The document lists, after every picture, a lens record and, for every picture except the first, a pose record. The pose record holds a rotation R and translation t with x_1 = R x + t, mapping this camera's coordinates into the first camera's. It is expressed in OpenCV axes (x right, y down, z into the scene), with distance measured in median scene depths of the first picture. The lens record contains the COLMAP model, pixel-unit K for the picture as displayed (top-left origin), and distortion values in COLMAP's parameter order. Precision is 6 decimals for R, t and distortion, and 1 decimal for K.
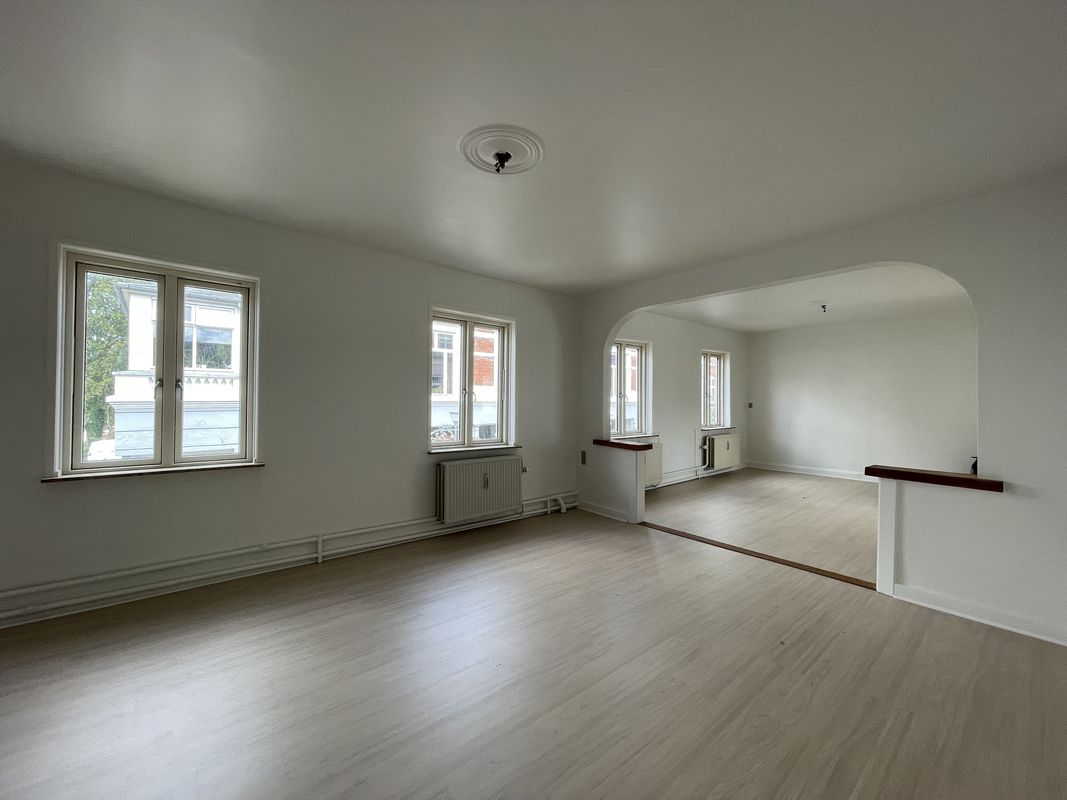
lens RADIAL K [[380.9, 0, 554.3], [0, 380.9, 388.2], [0, 0, 1]] dist [-0.033738, 0.000001]
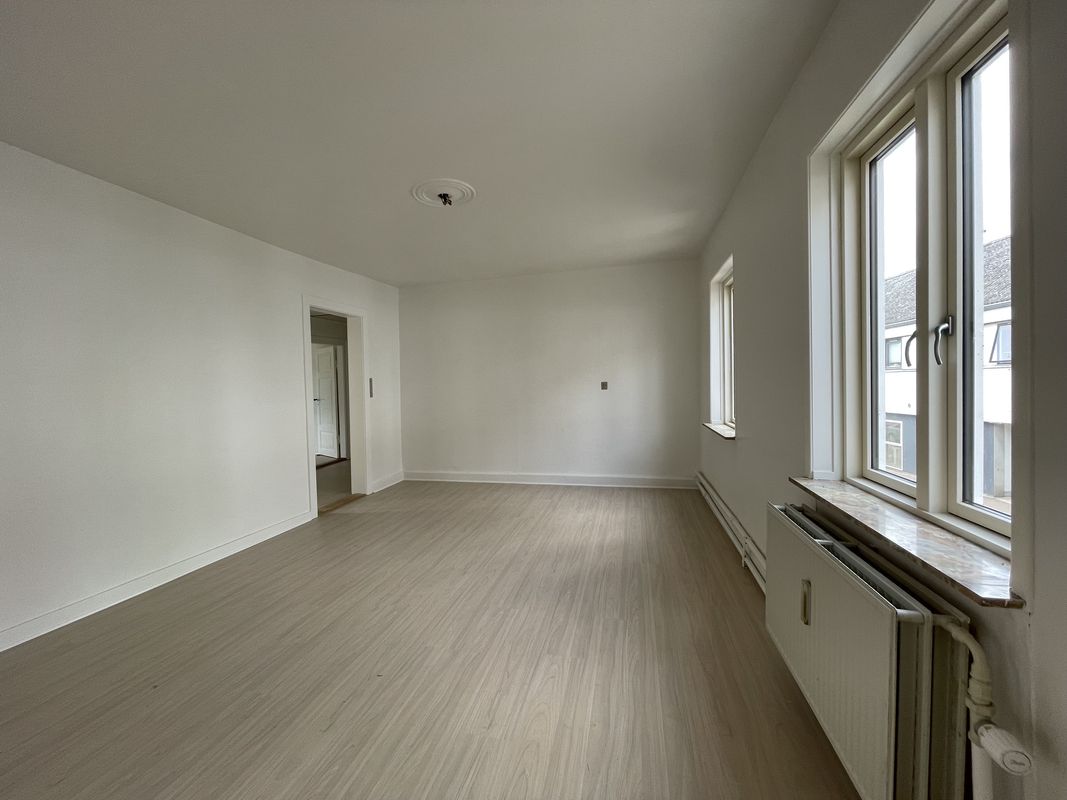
lens RADIAL K [[437.0, 0, 540.3], [0, 437.0, 397.5], [0, 0, 1]] dist [-0.000085, 0.000060]
pose [[-0.798751, 0.025452, -0.601123, 0.160476], [0.040829, 0.999095, -0.011951, 0.038264], [0.600275, -0.034090, -0.799067, 0.754687]]
